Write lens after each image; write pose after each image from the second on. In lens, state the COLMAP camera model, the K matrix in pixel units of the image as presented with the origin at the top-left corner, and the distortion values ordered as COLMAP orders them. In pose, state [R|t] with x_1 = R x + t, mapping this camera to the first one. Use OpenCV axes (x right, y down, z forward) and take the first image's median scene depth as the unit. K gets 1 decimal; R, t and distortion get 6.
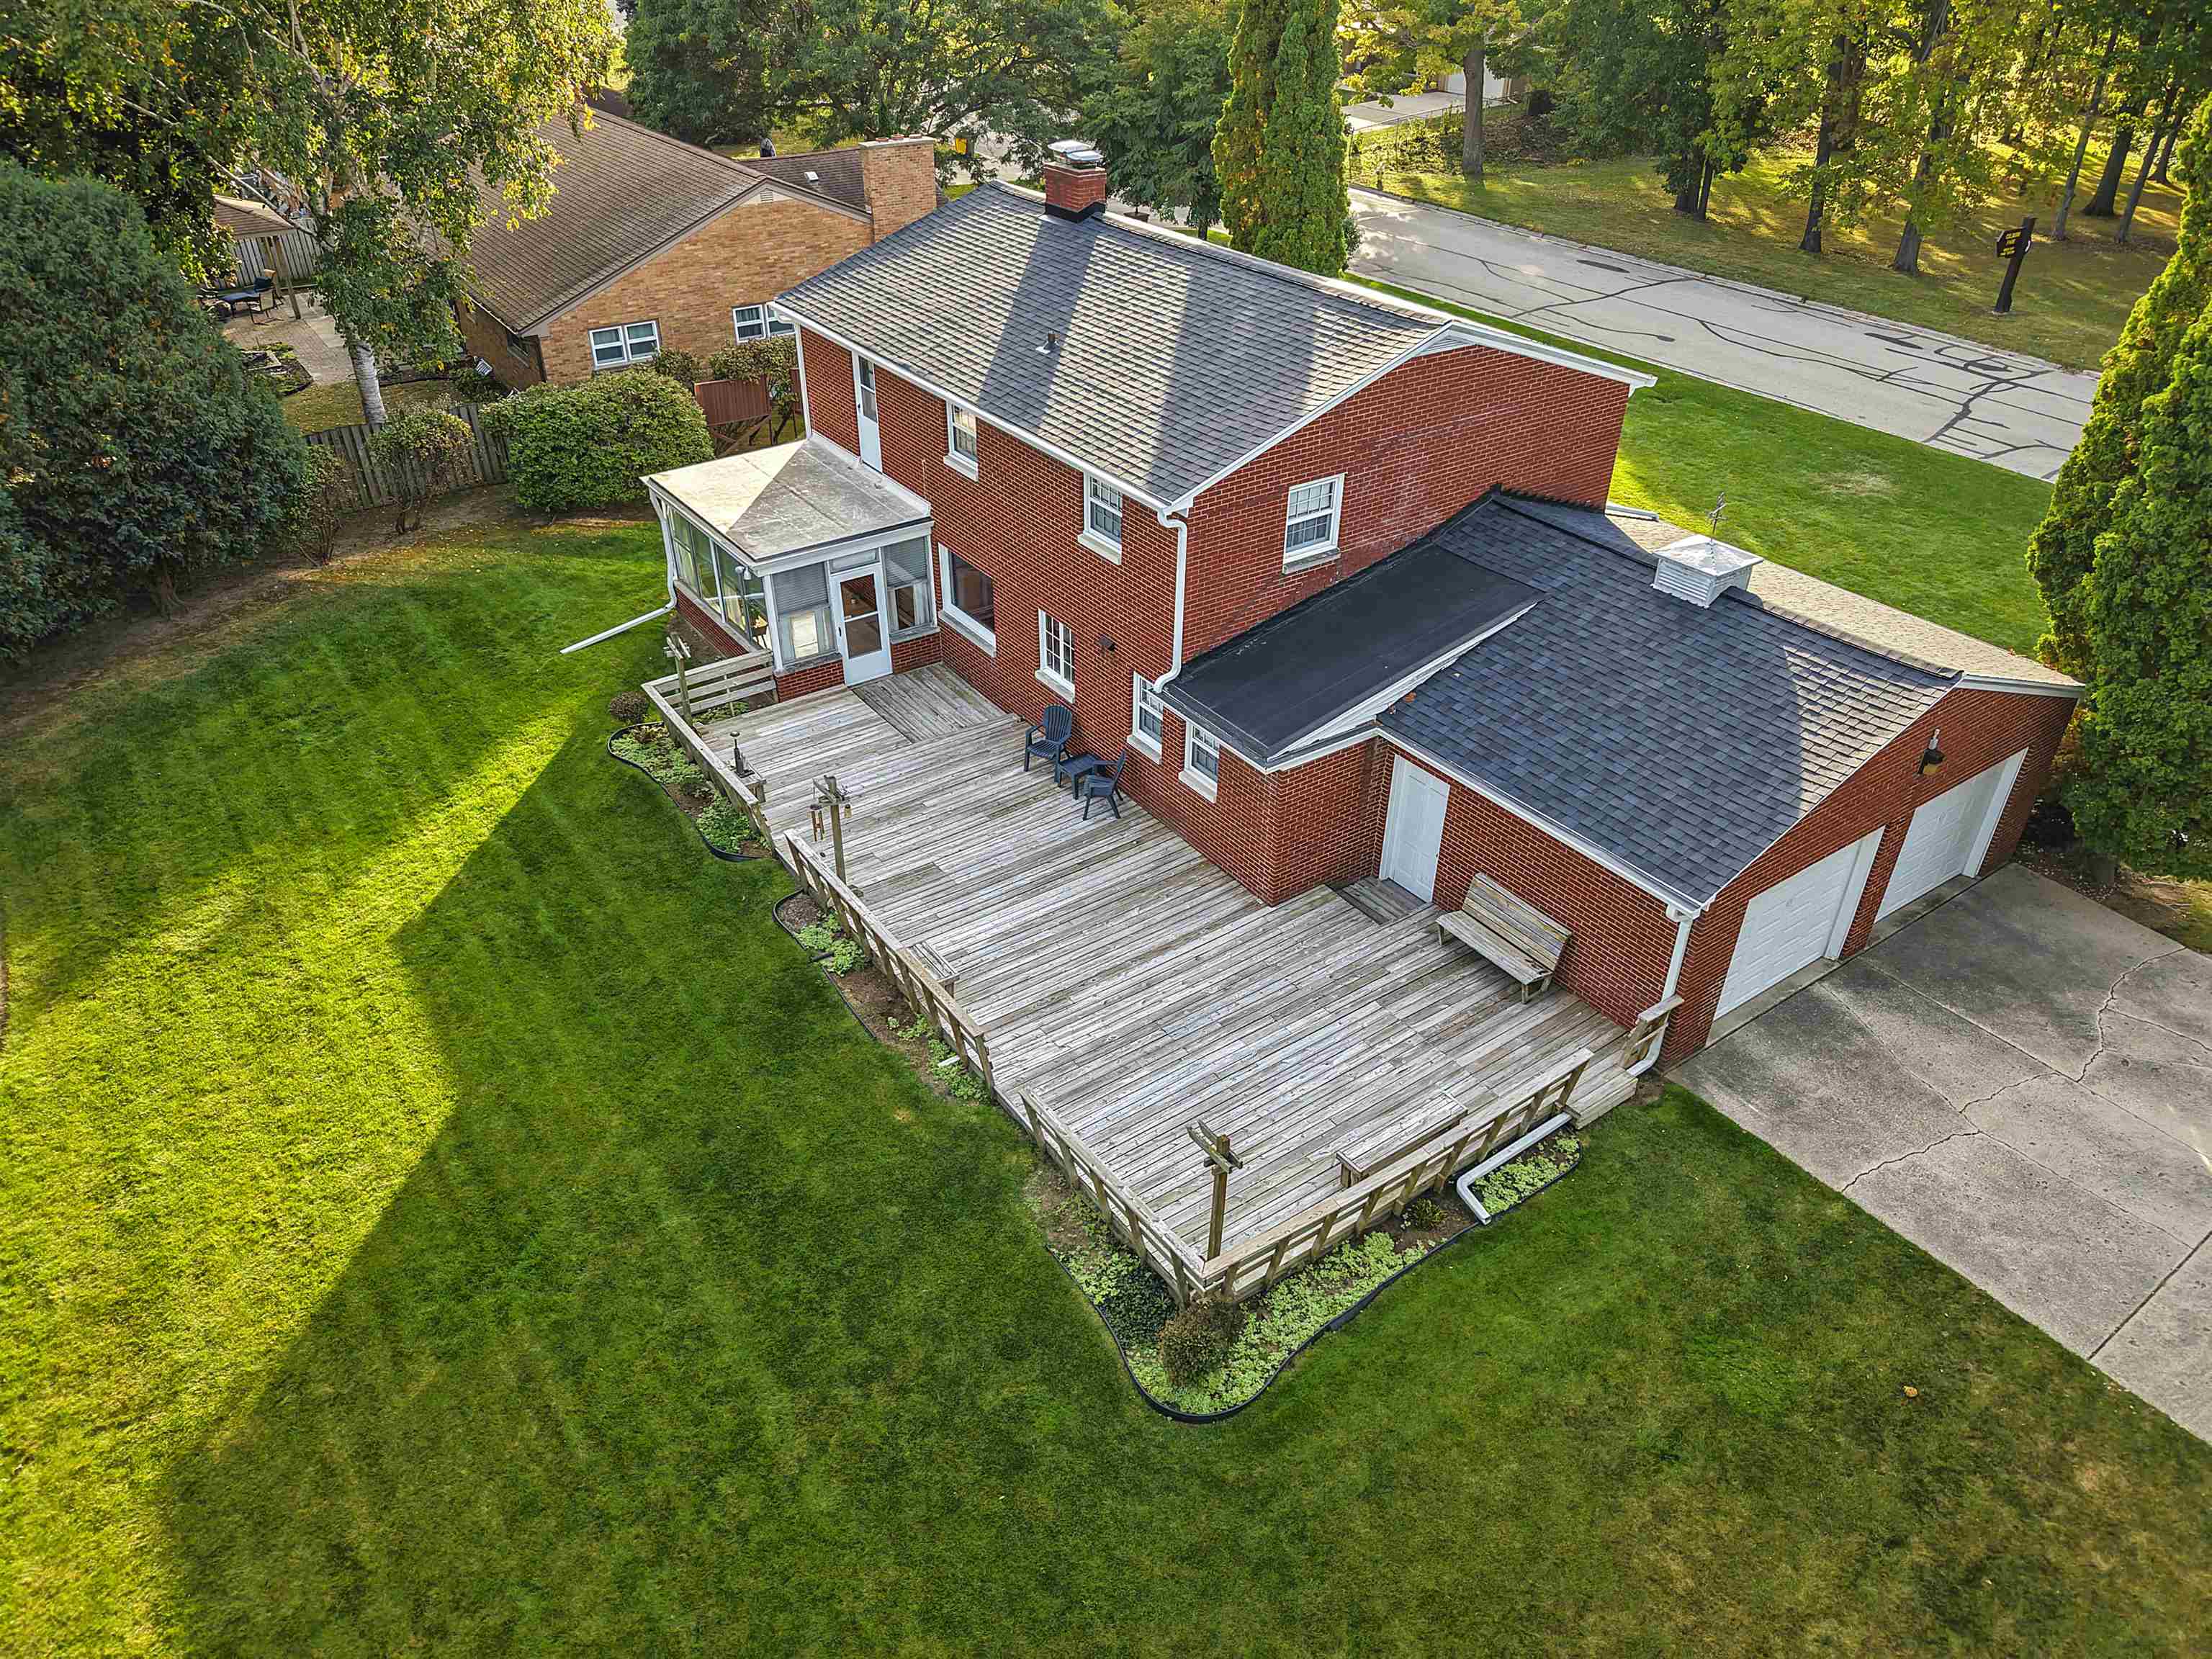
lens RADIAL K [[1480.6, 0, 1106.0], [0, 1480.6, 829.5], [0, 0, 1]] dist [0.046368, -0.058451]
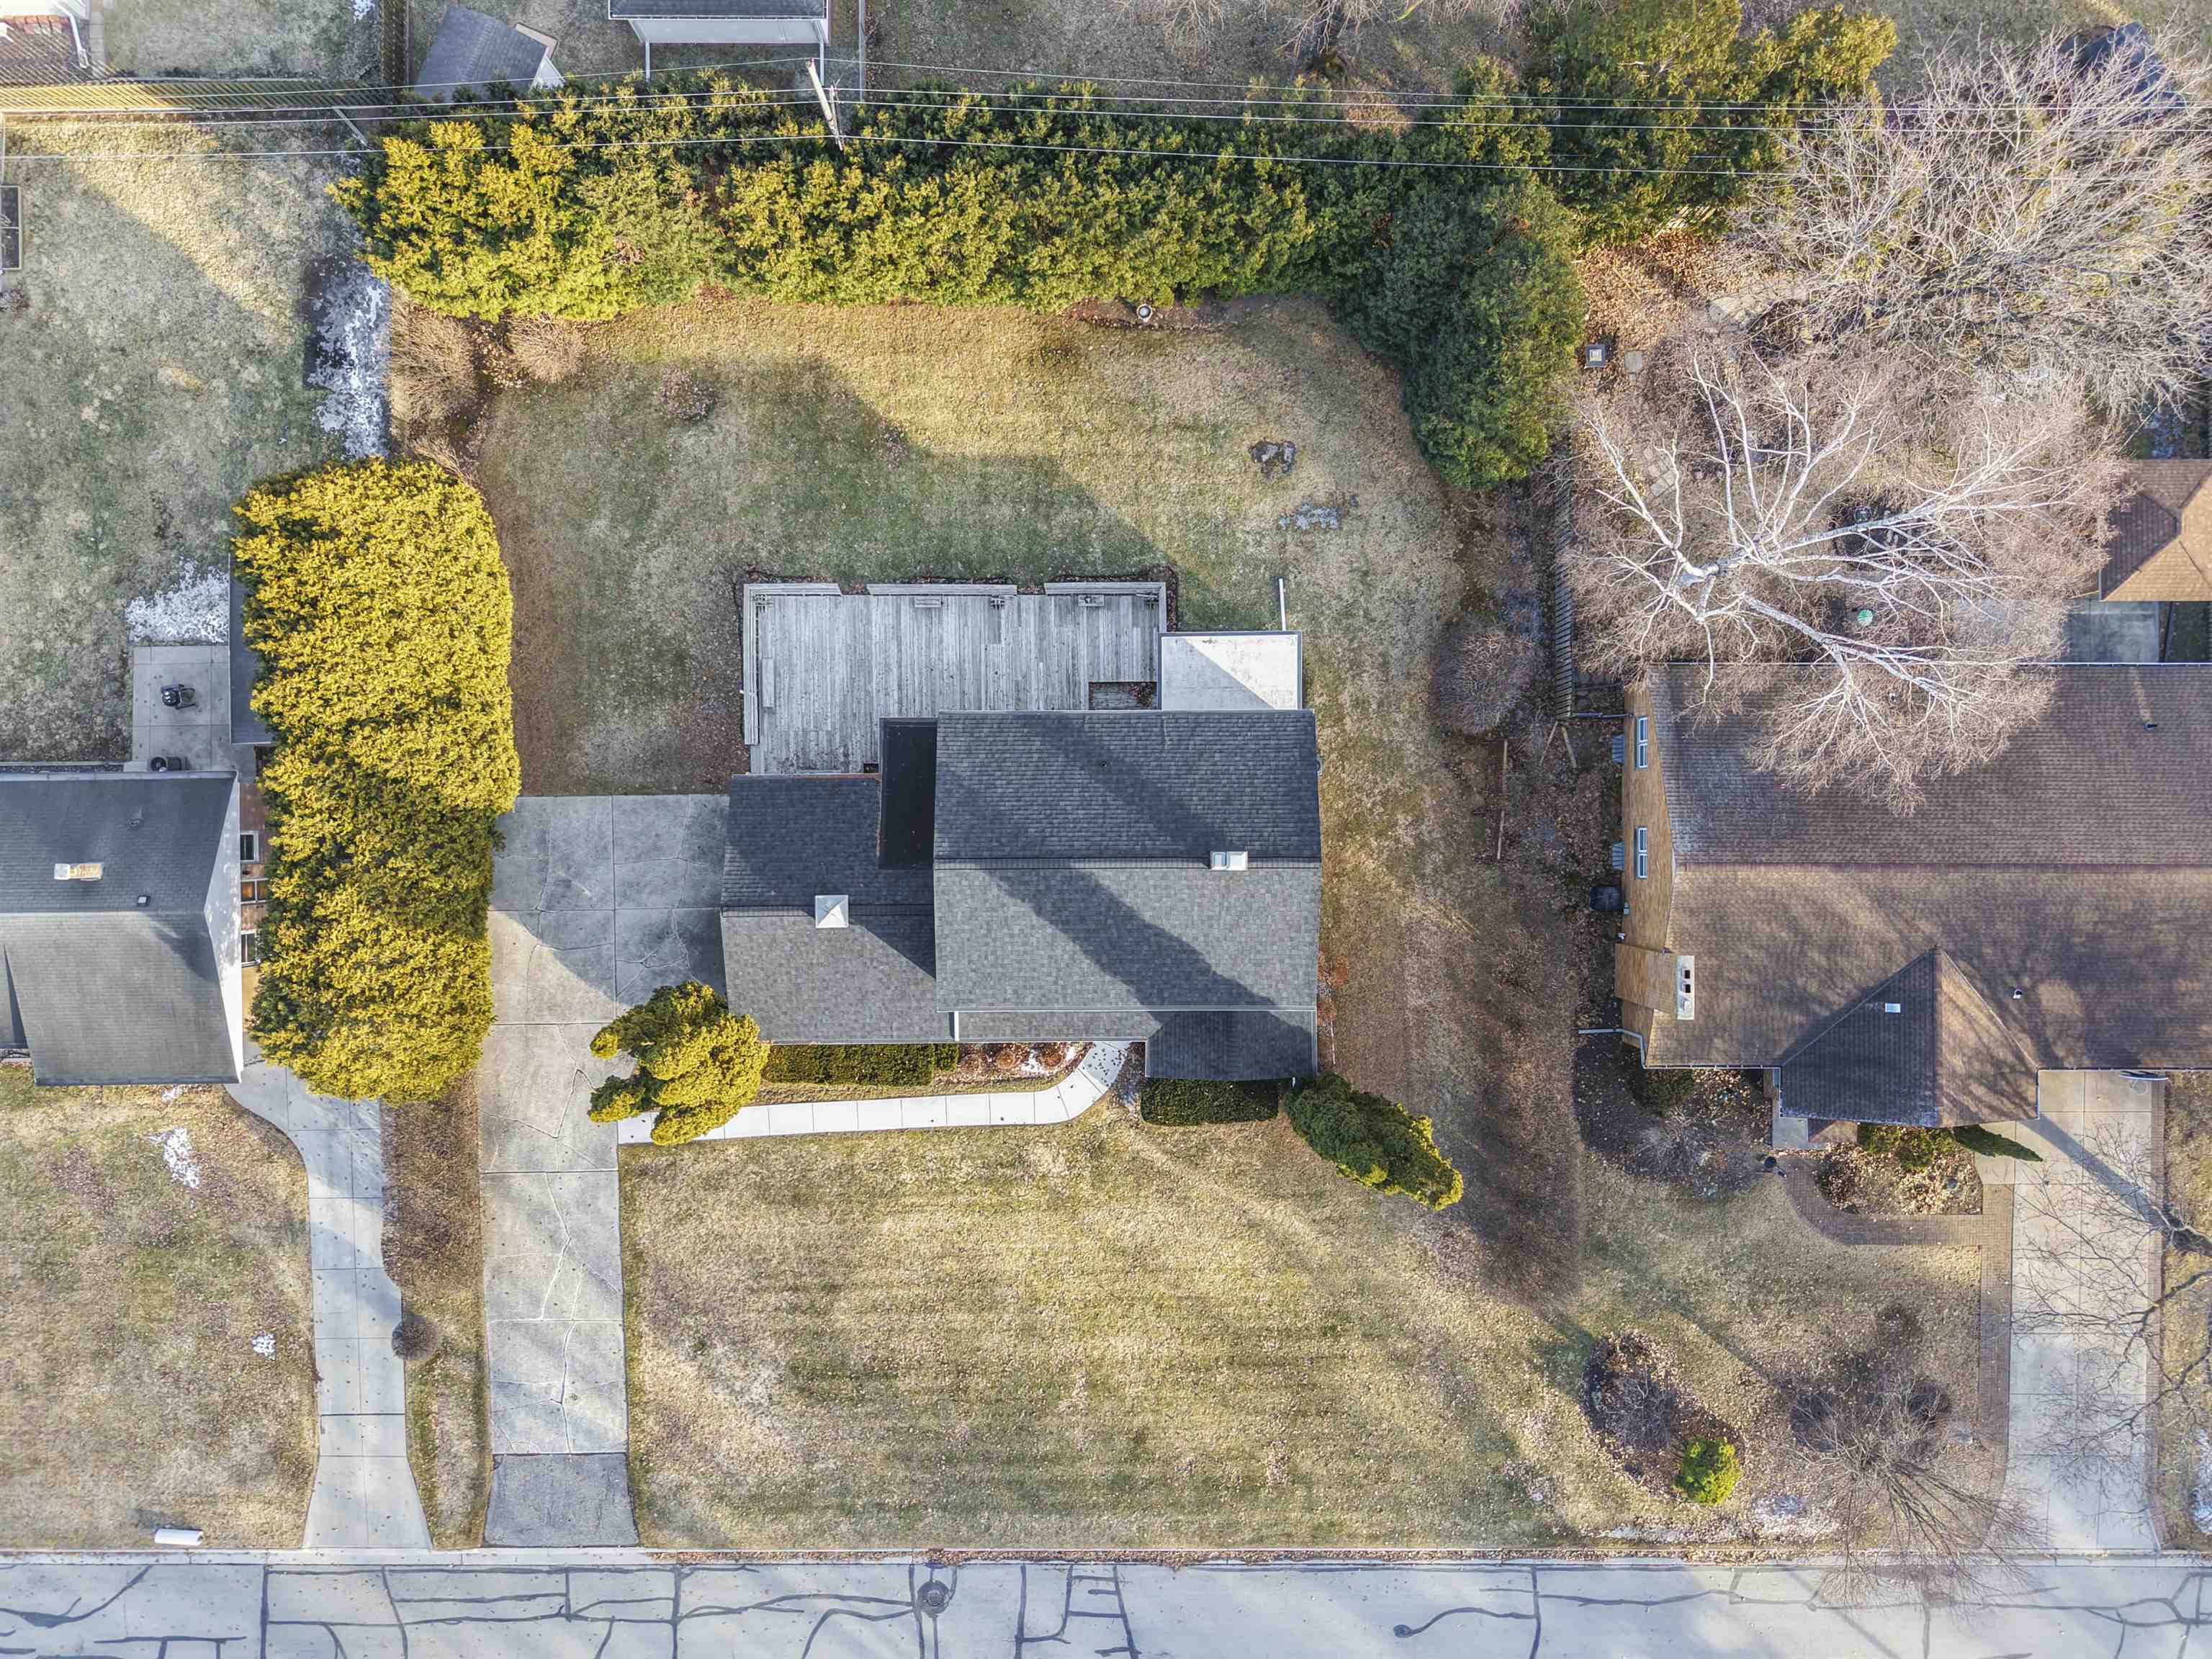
lens RADIAL K [[1478.4, 0, 1106.0], [0, 1478.4, 829.5], [0, 0, 1]] dist [0.052543, -0.058458]
pose [[-0.569568, 0.821807, -0.015019, 0.083090], [-0.449142, -0.295879, 0.843046, -2.459243], [0.688378, 0.486917, 0.537631, -0.057783]]
